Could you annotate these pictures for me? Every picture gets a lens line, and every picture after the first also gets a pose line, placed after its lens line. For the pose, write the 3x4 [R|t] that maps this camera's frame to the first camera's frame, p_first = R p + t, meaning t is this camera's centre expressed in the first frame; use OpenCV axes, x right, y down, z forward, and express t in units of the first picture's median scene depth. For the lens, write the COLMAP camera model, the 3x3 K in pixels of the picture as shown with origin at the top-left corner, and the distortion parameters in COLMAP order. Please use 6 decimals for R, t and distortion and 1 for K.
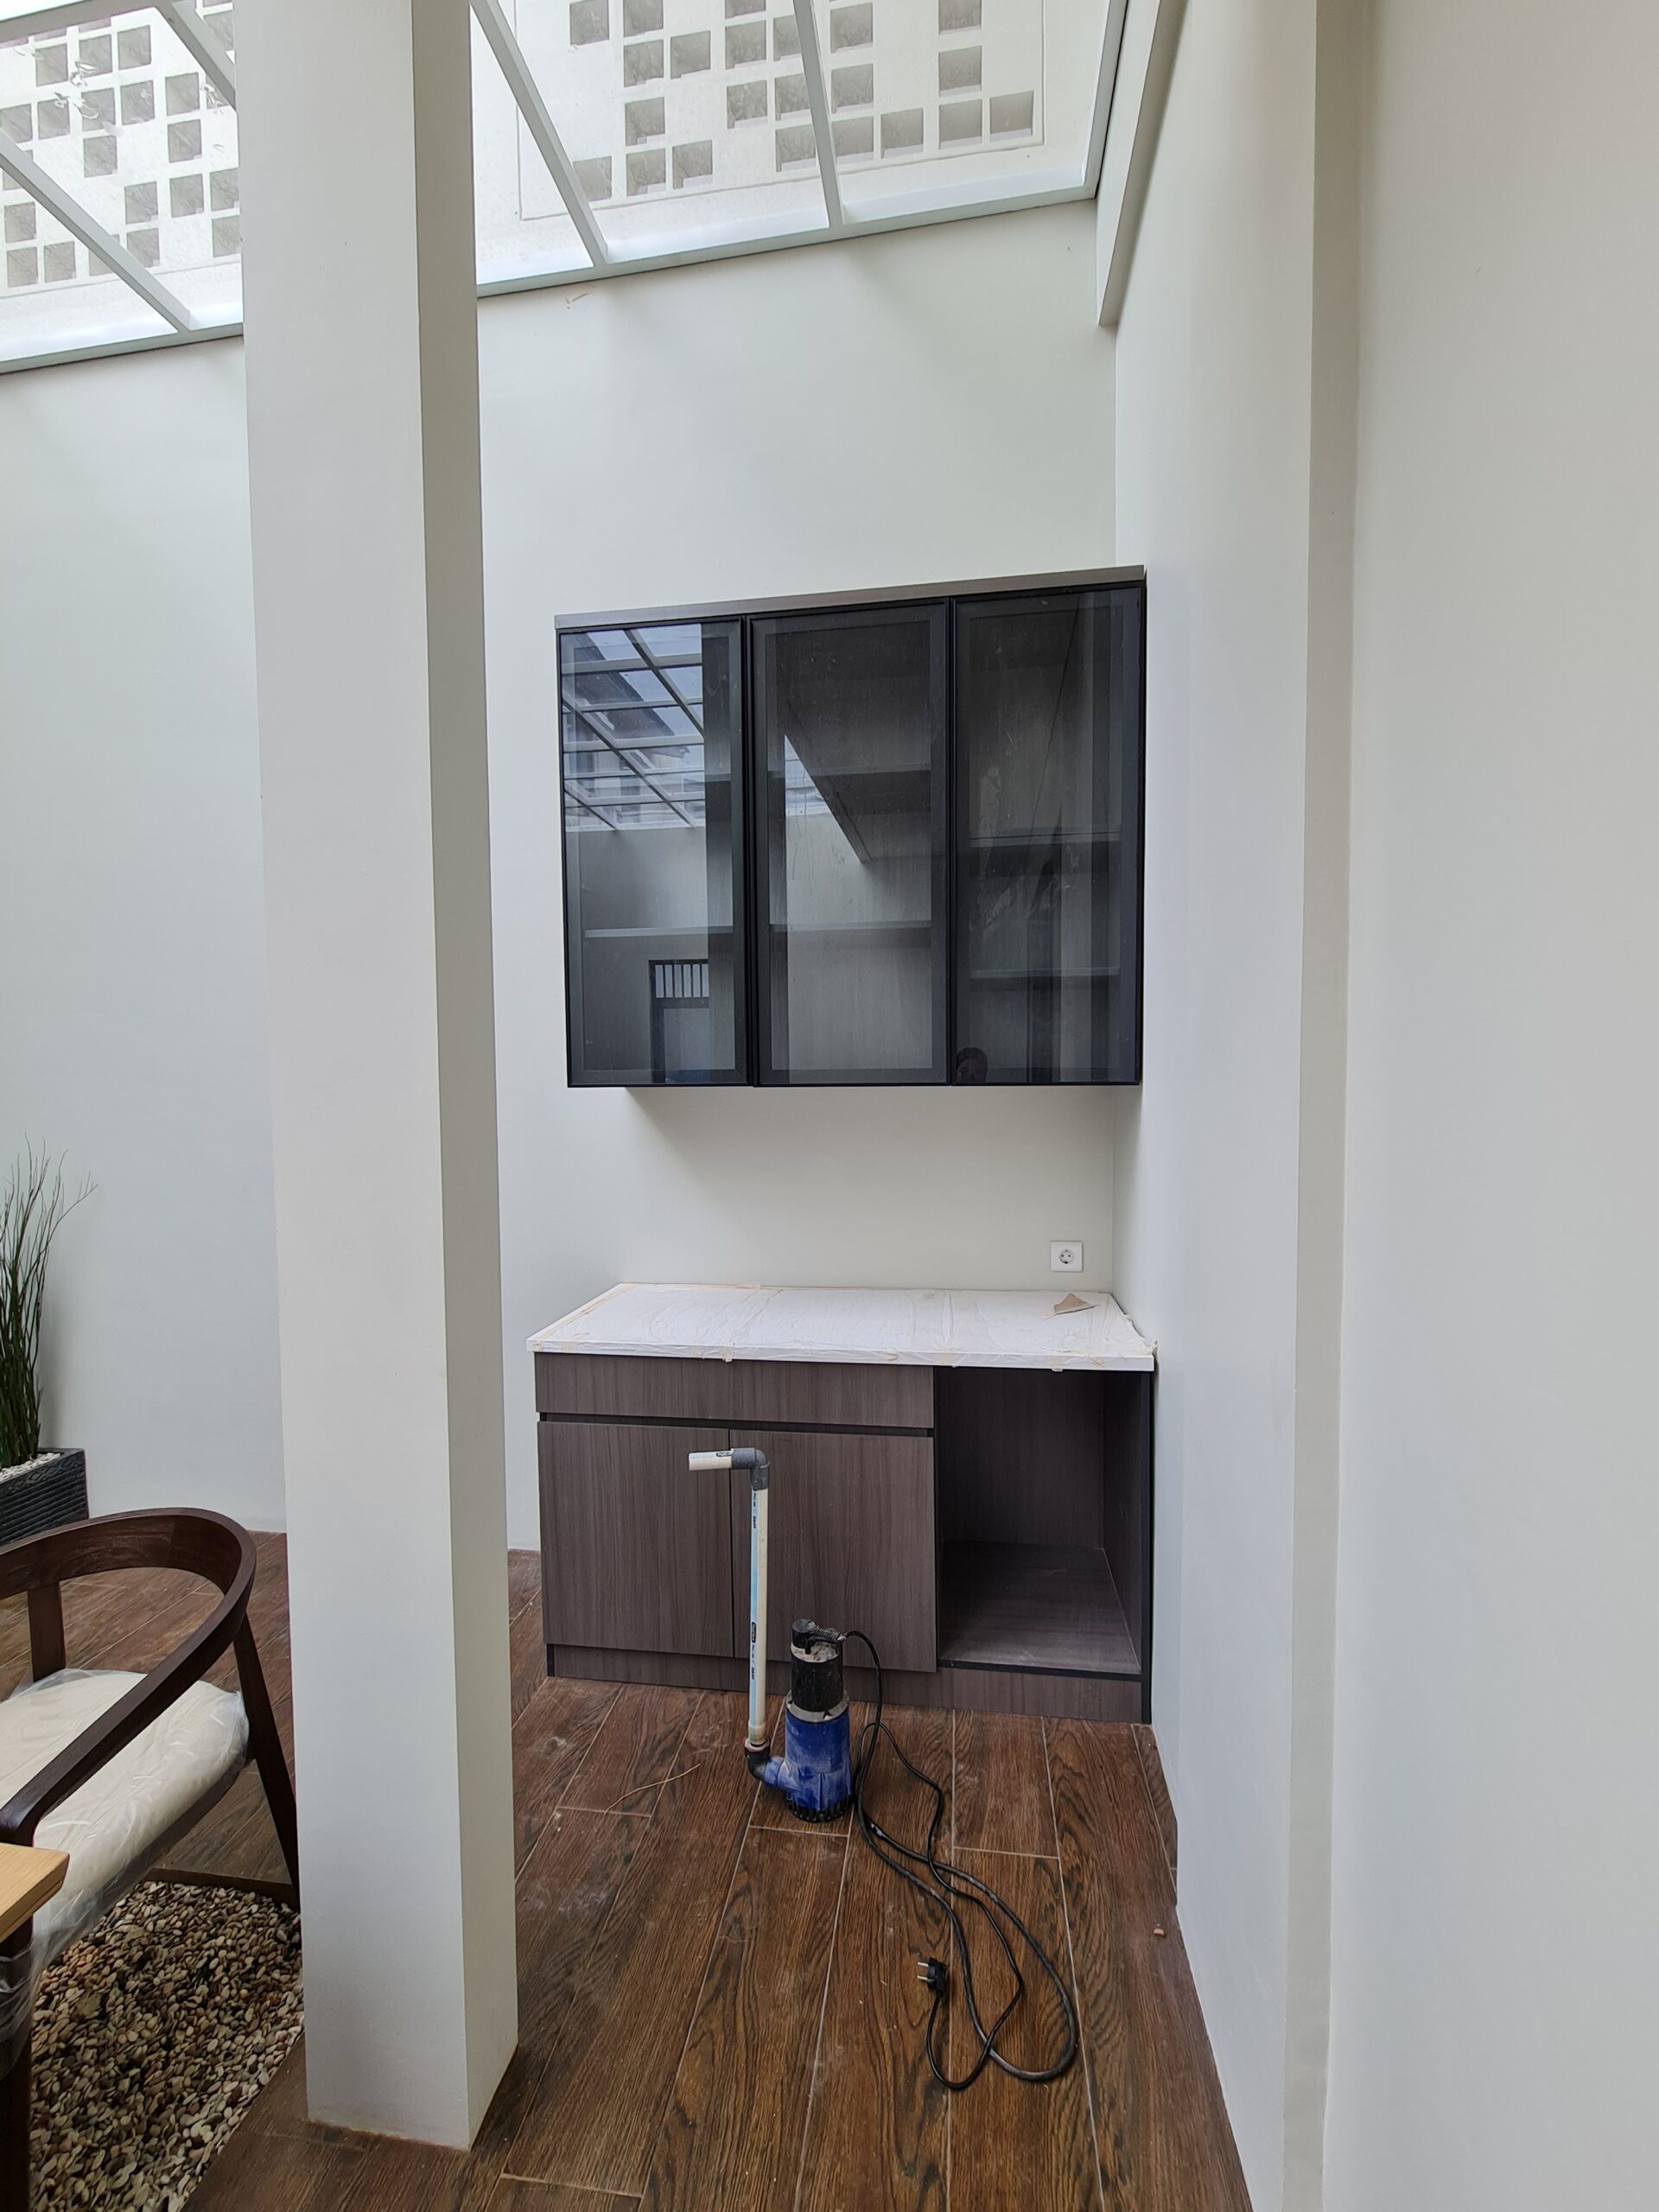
lens RADIAL K [[903.6, 0, 833.8], [0, 903.6, 1115.6], [0, 0, 1]] dist [-0.004871, -0.000055]
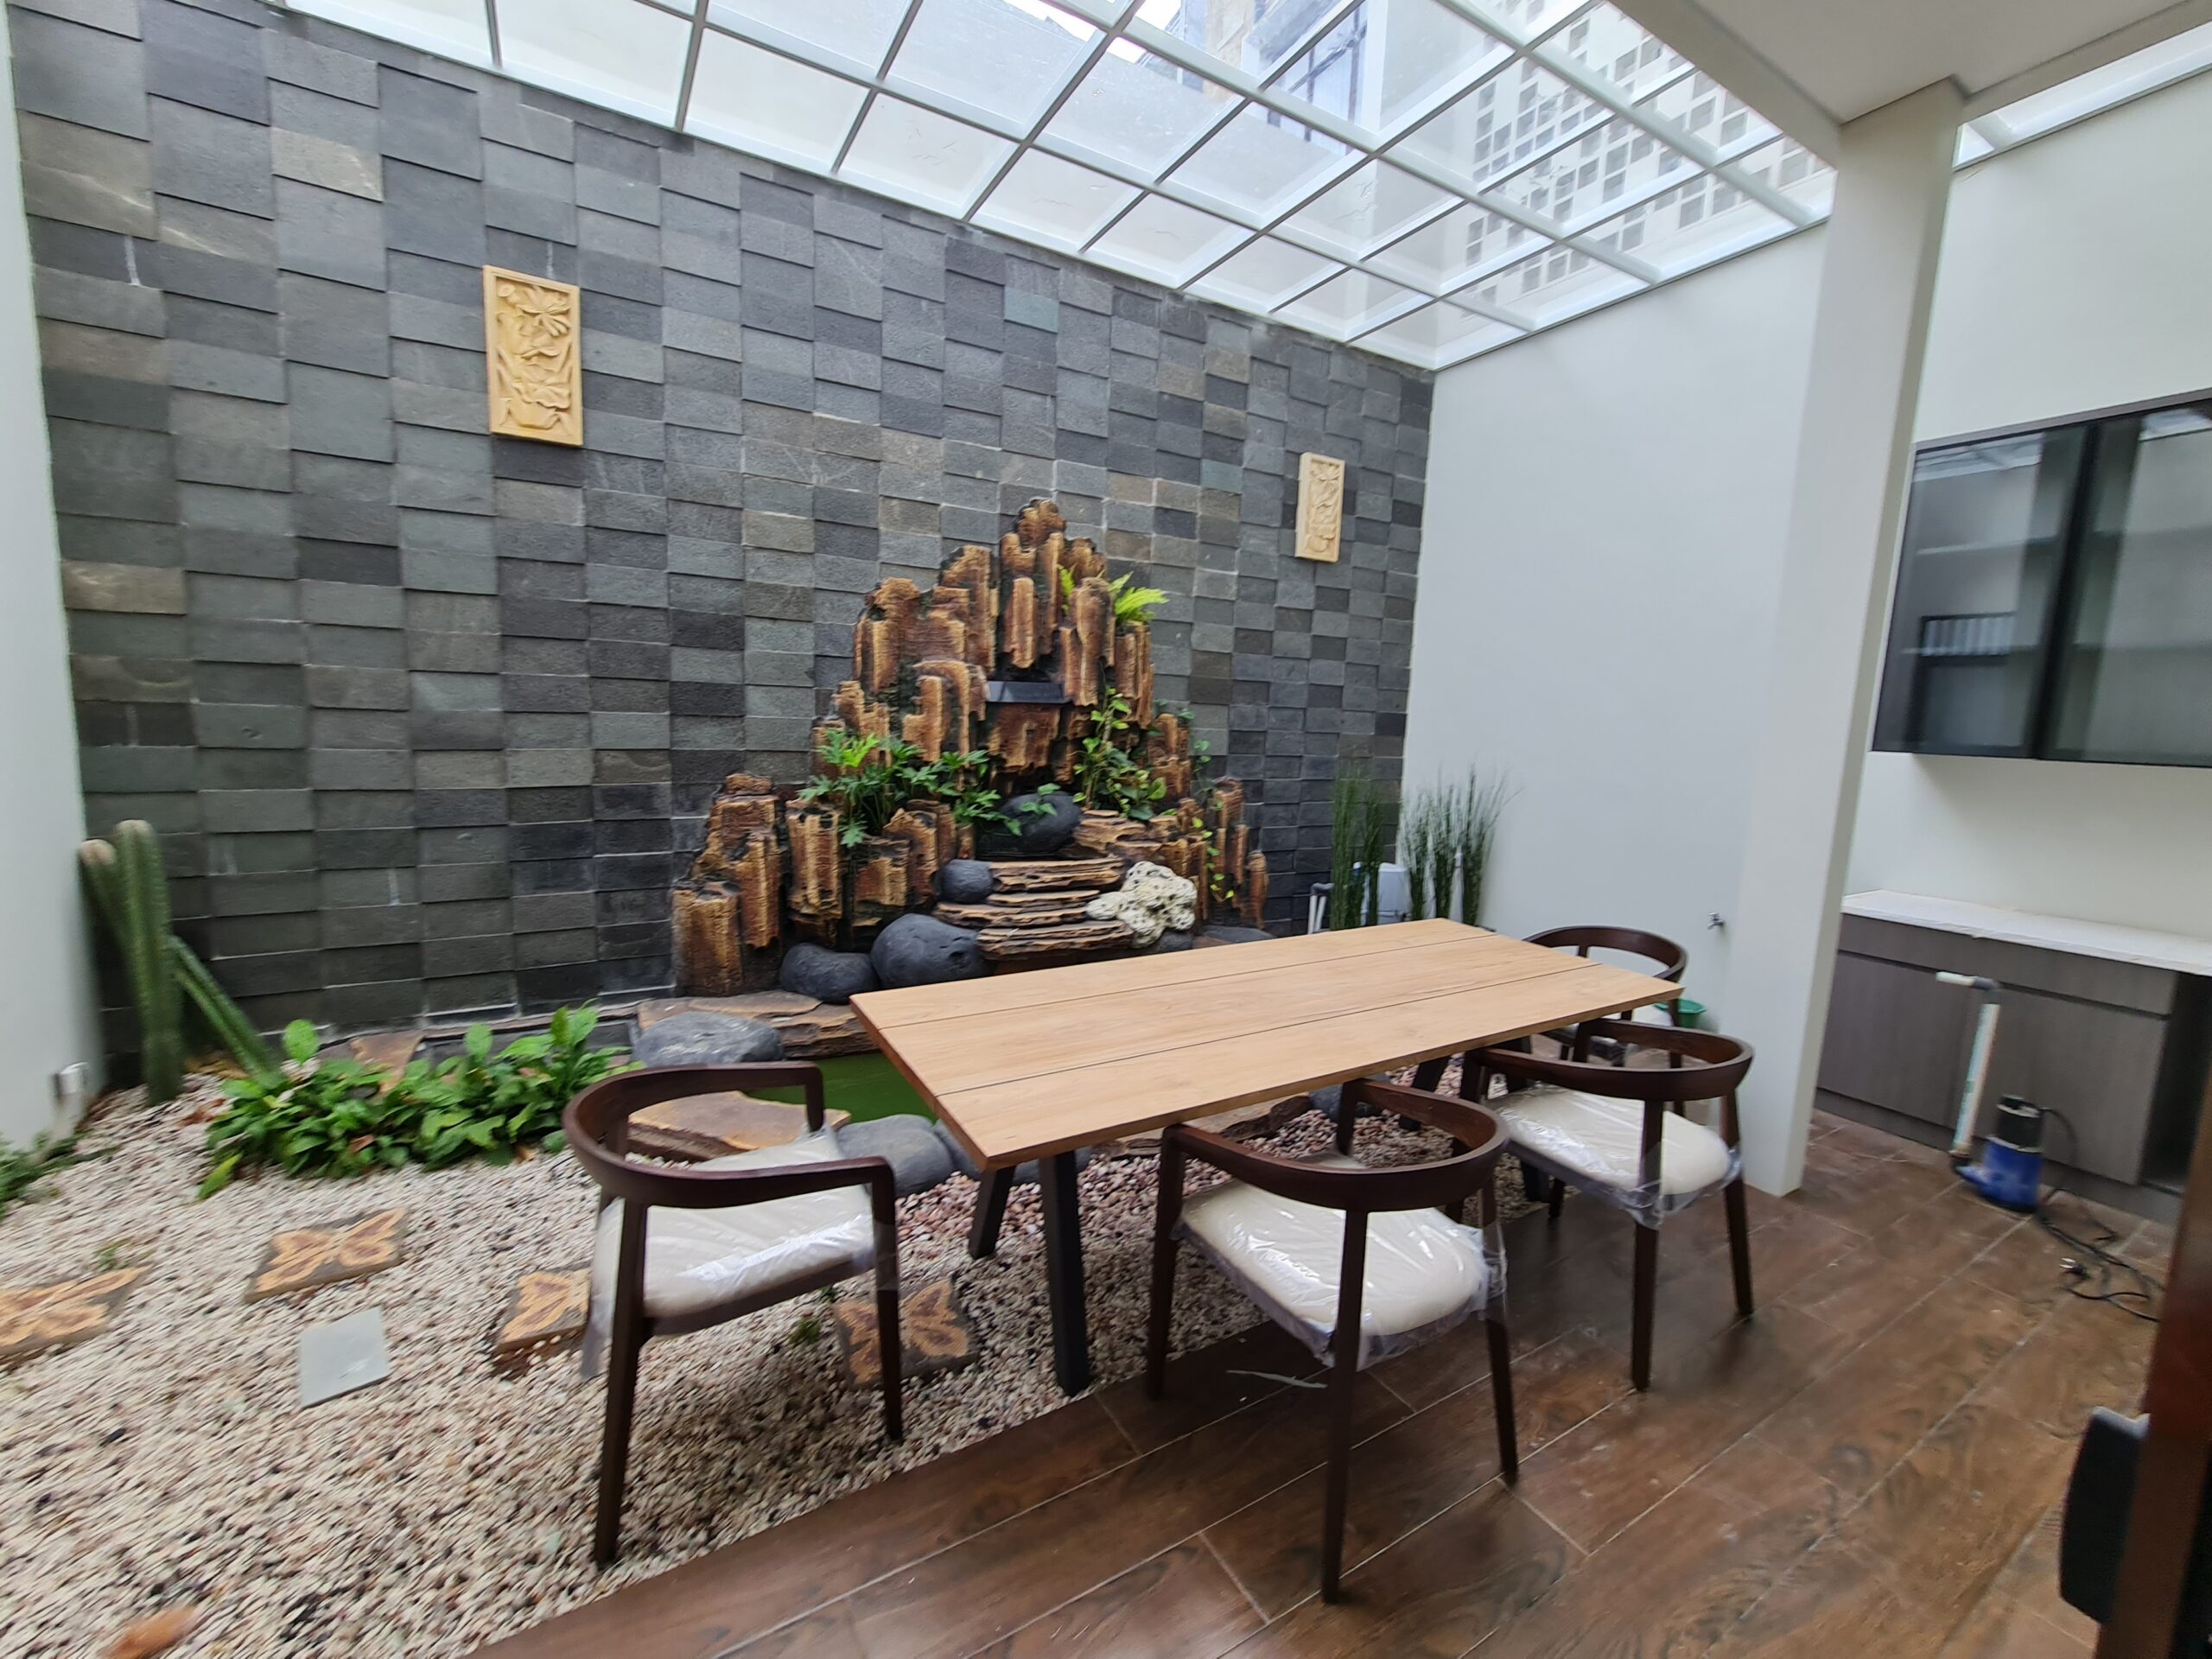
lens RADIAL K [[903.6, 0, 1110.6], [0, 903.6, 835.4], [0, 0, 1]] dist [-0.004871, -0.000055]
pose [[0.622275, 0.135738, -0.770940, 0.121437], [-0.067253, 0.990480, 0.120108, 0.013788], [0.779904, -0.022892, 0.625480, -1.102654]]
